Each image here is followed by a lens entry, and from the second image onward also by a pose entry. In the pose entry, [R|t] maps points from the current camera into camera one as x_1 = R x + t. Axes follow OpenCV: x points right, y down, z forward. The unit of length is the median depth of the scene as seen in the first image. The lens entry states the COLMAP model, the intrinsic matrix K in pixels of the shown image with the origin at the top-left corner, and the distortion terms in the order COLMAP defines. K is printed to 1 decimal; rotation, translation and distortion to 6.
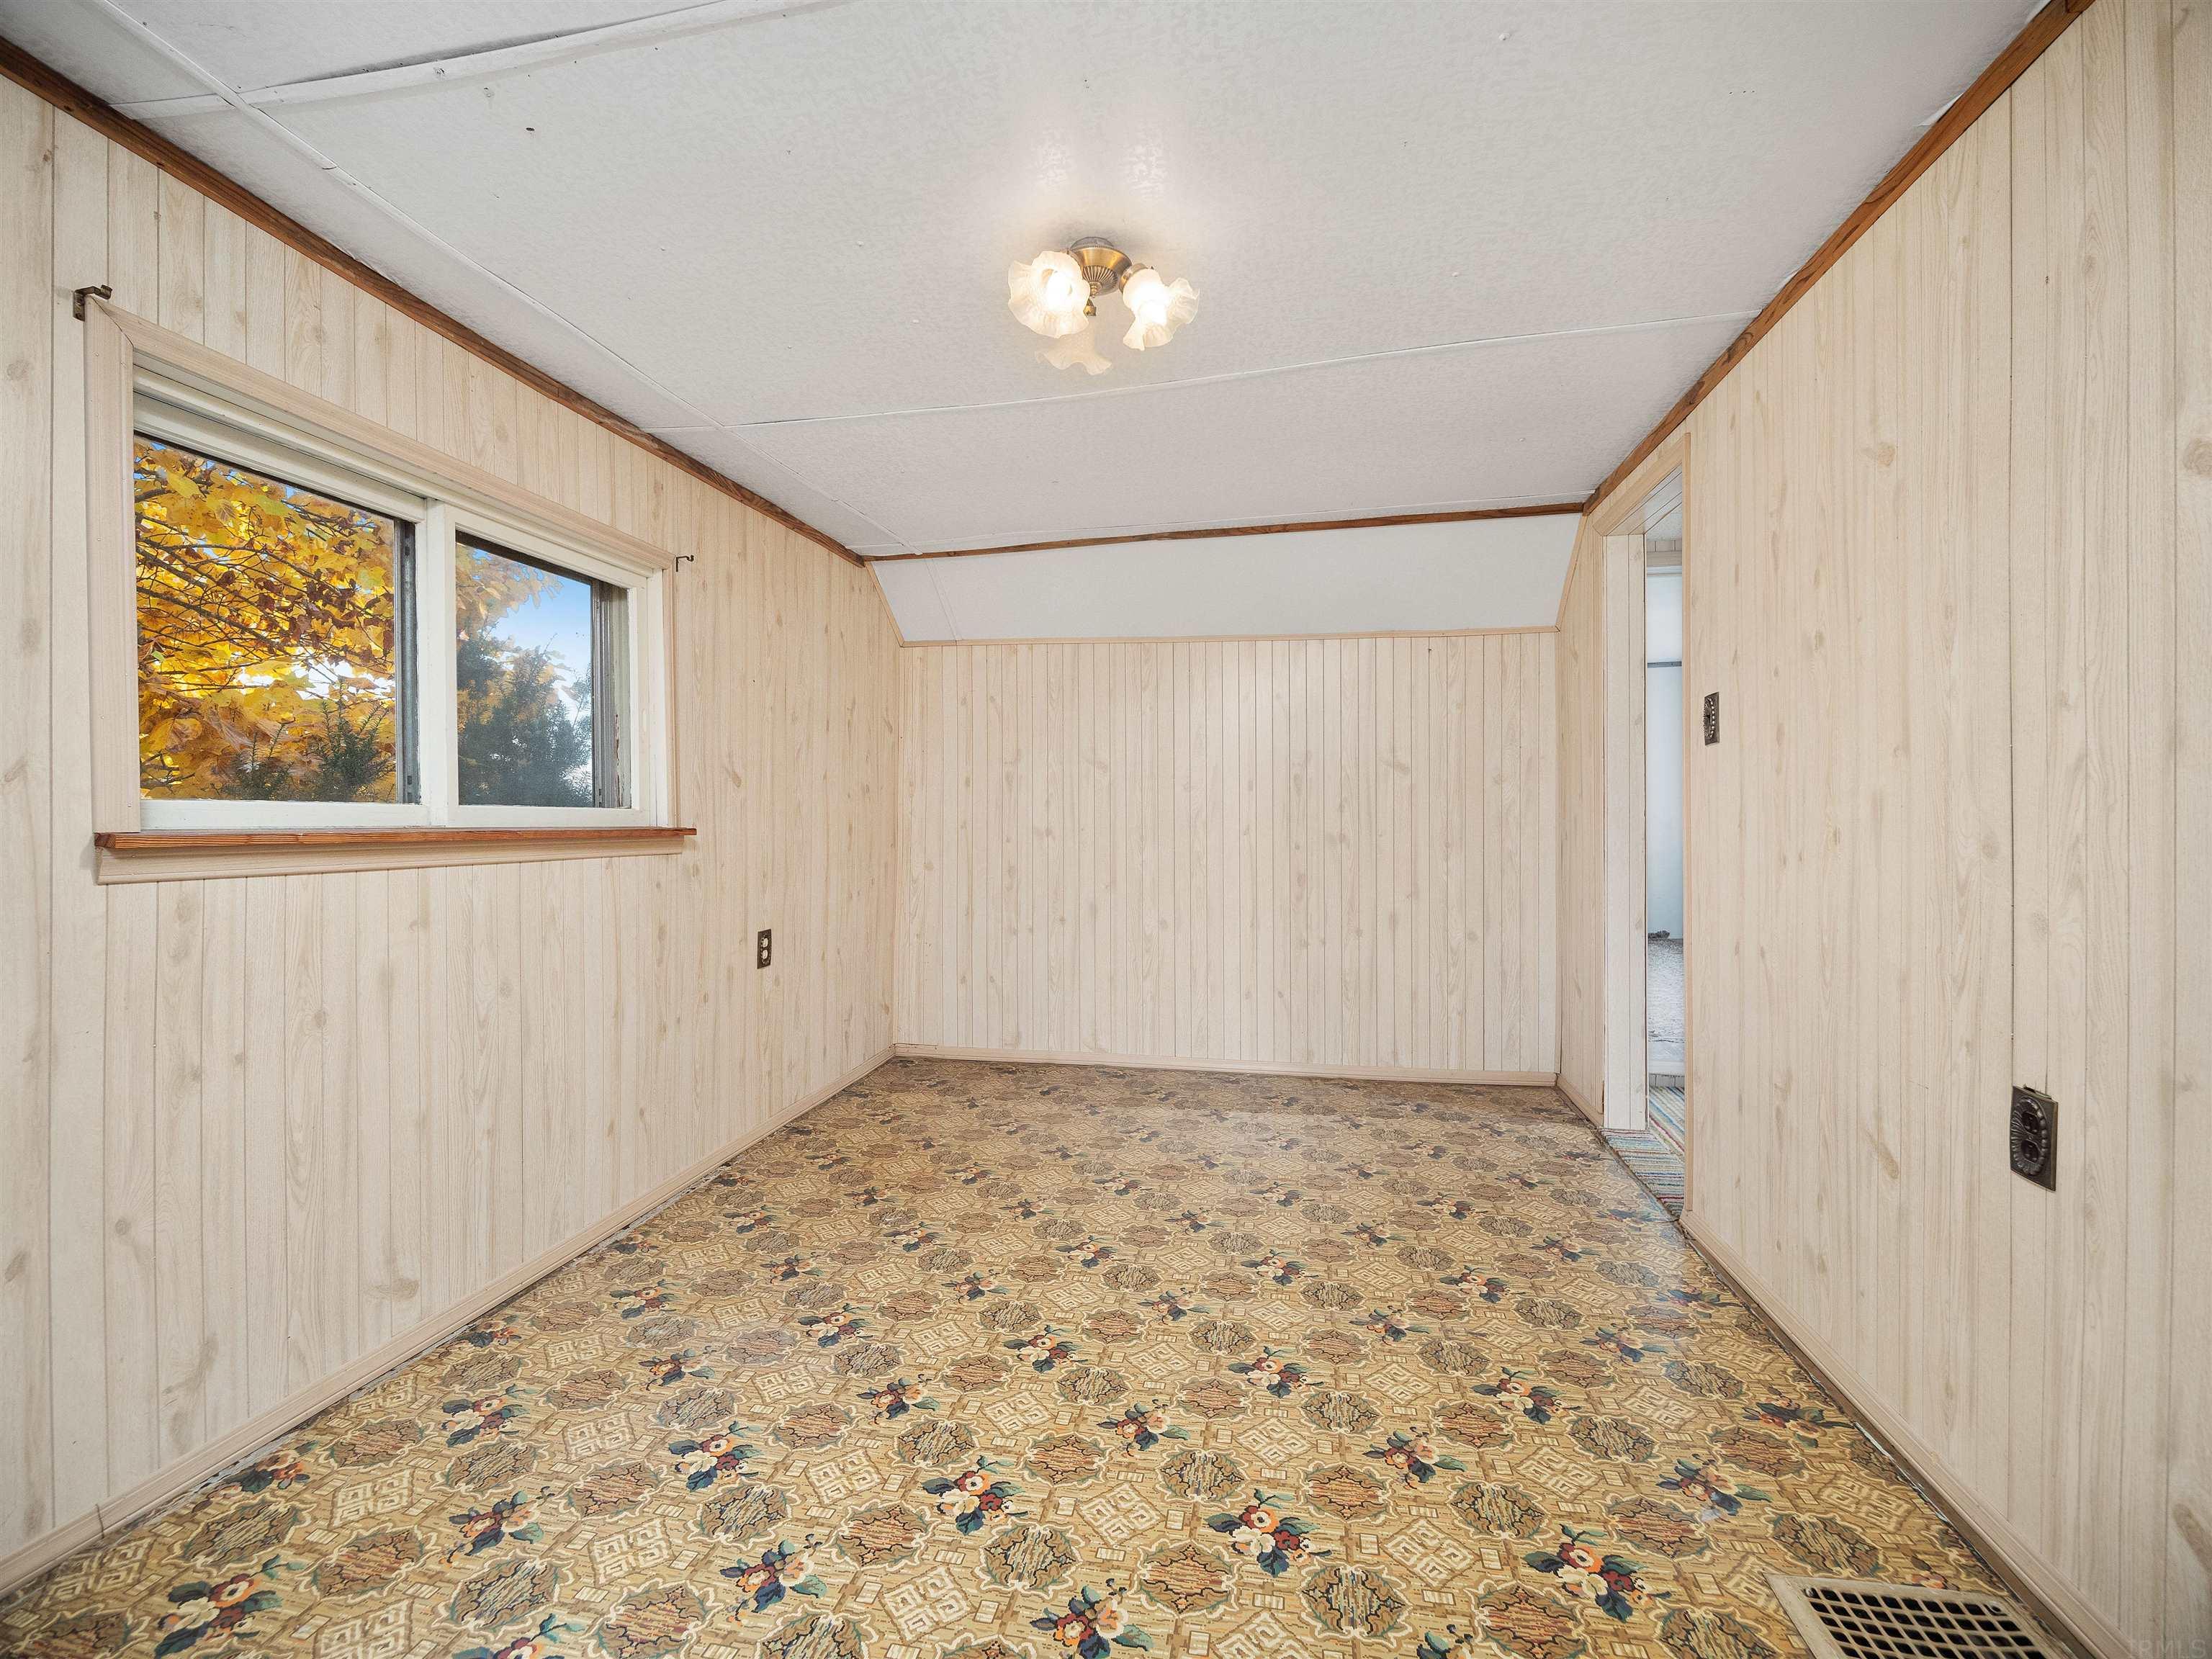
lens RADIAL K [[1003.4, 0, 1095.4], [0, 1003.4, 810.9], [0, 0, 1]] dist [-0.020252, -0.000835]
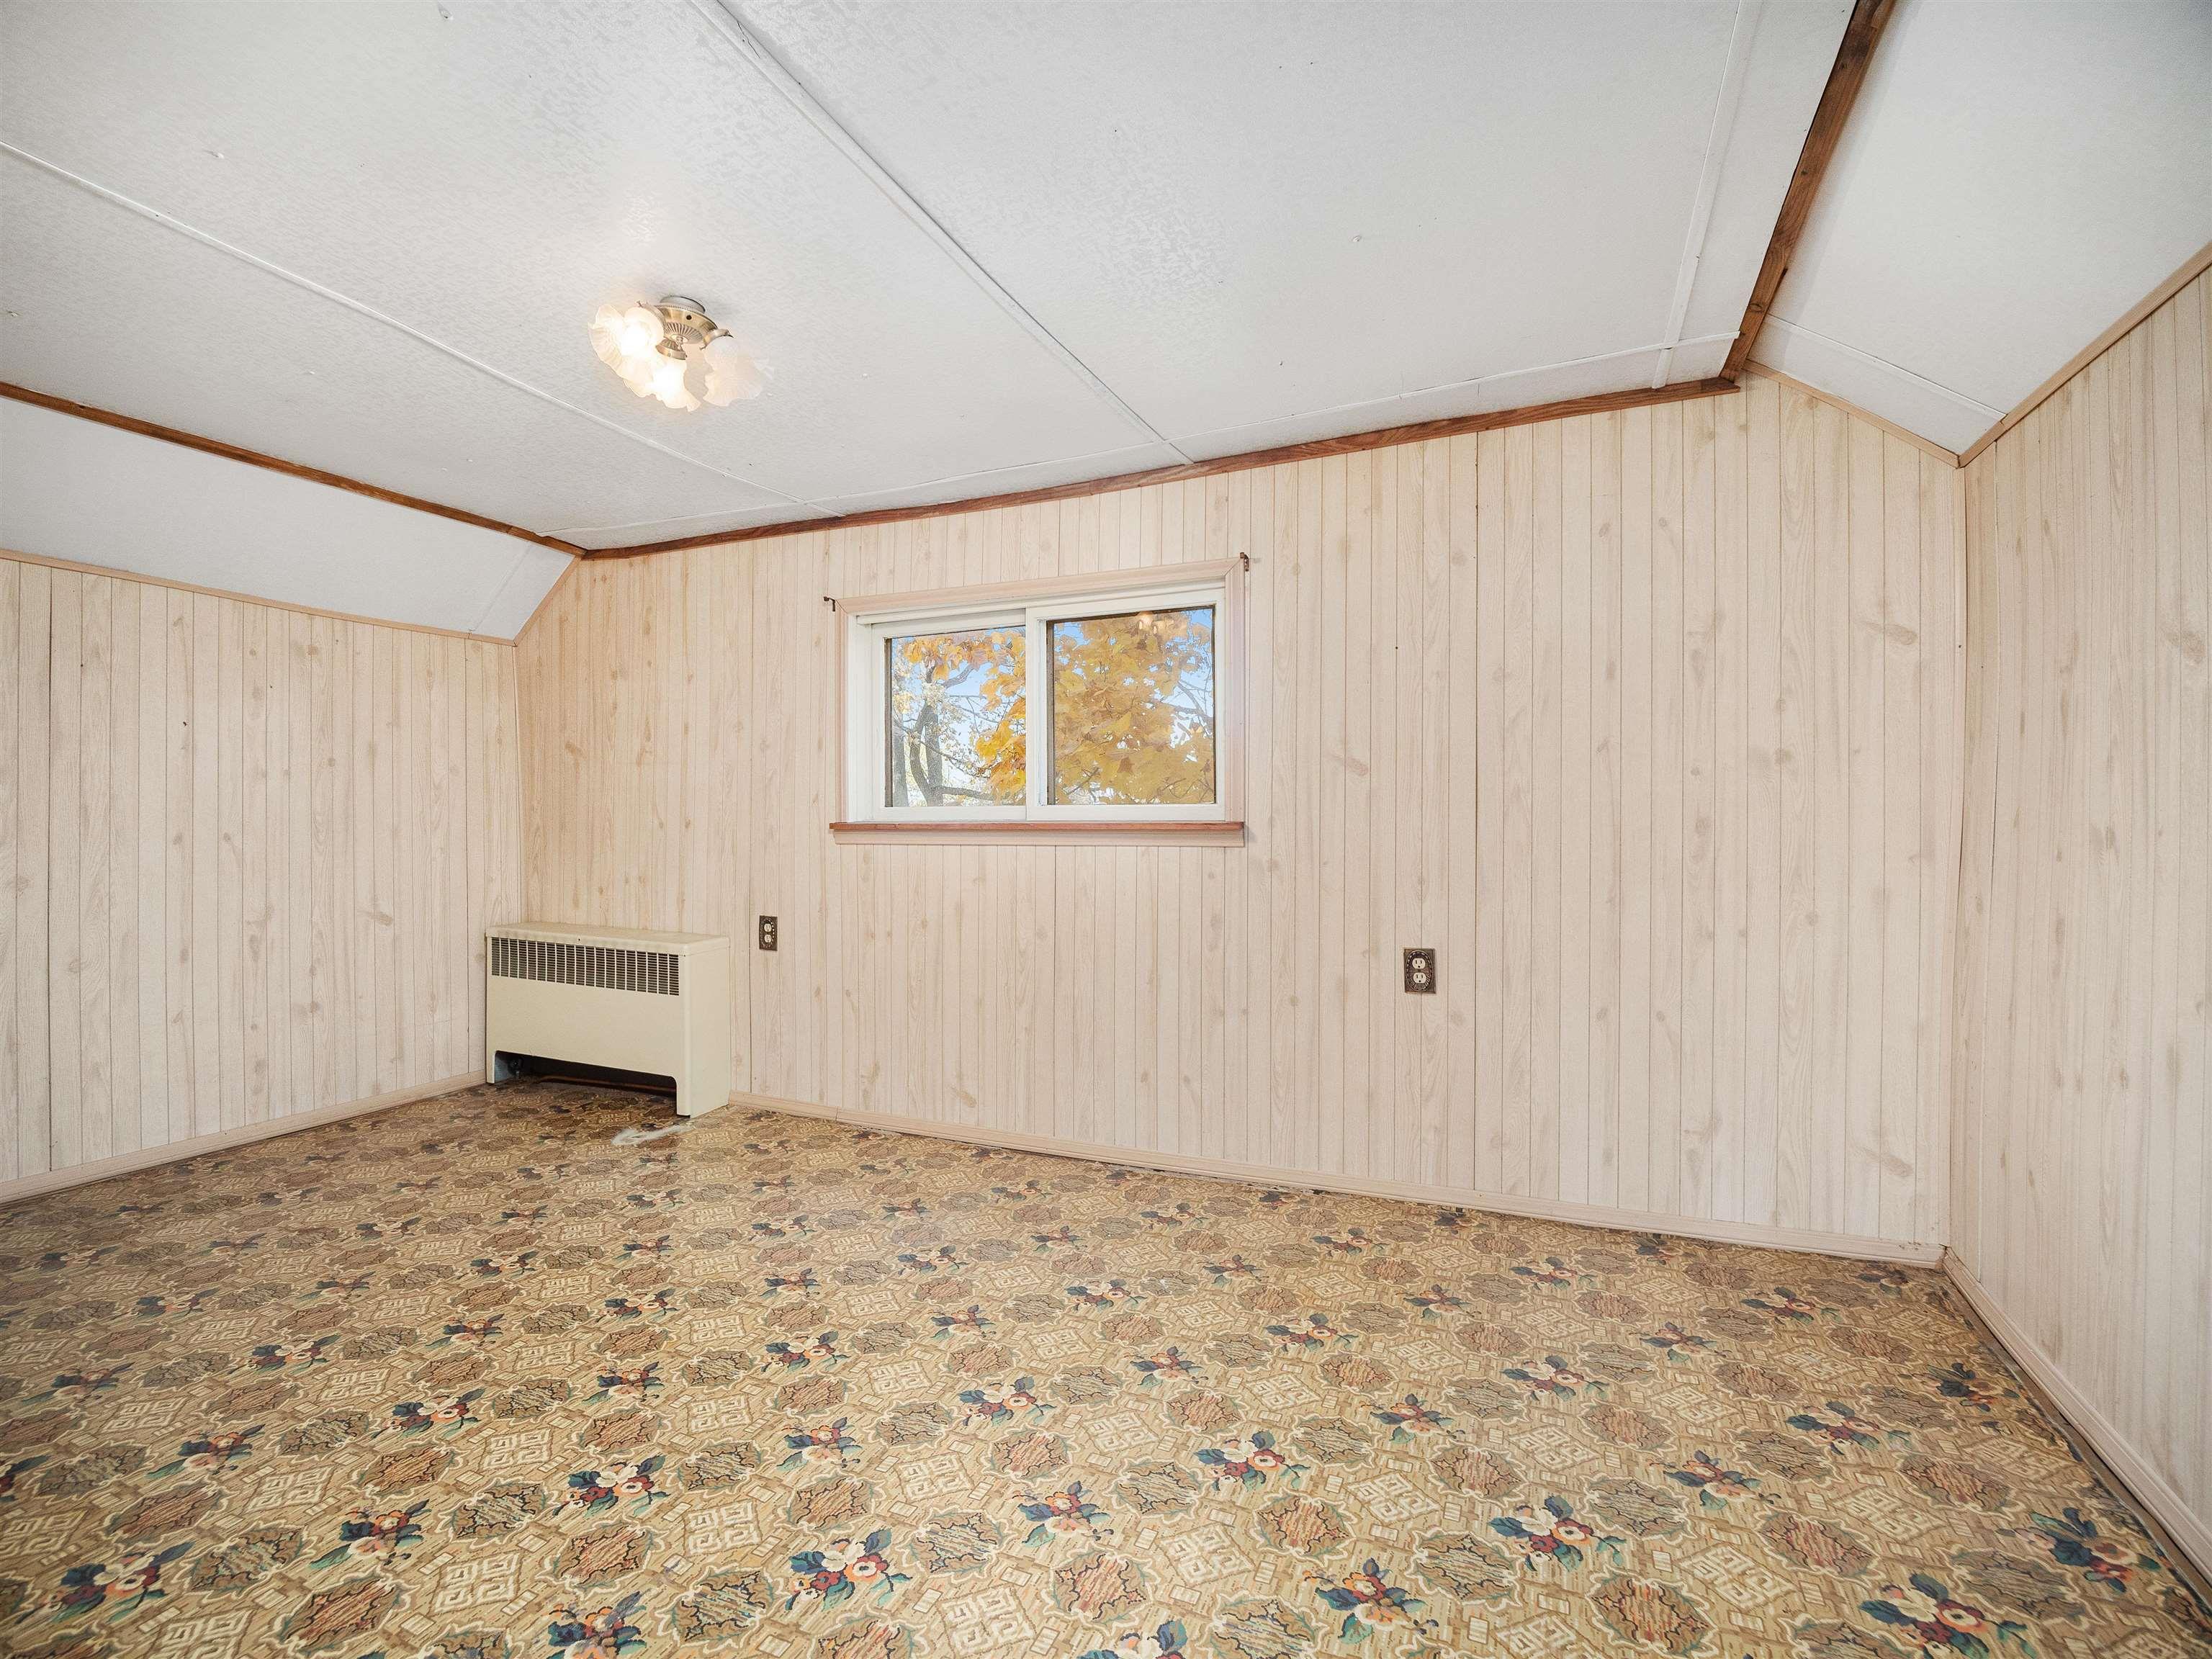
lens RADIAL K [[992.8, 0, 1105.5], [0, 992.8, 792.3], [0, 0, 1]] dist [-0.045205, 0.005968]
pose [[-0.191627, -0.021190, -0.981239, 0.736529], [0.004175, 0.999740, -0.022405, 0.006254], [0.981459, -0.008390, -0.191489, 1.278392]]
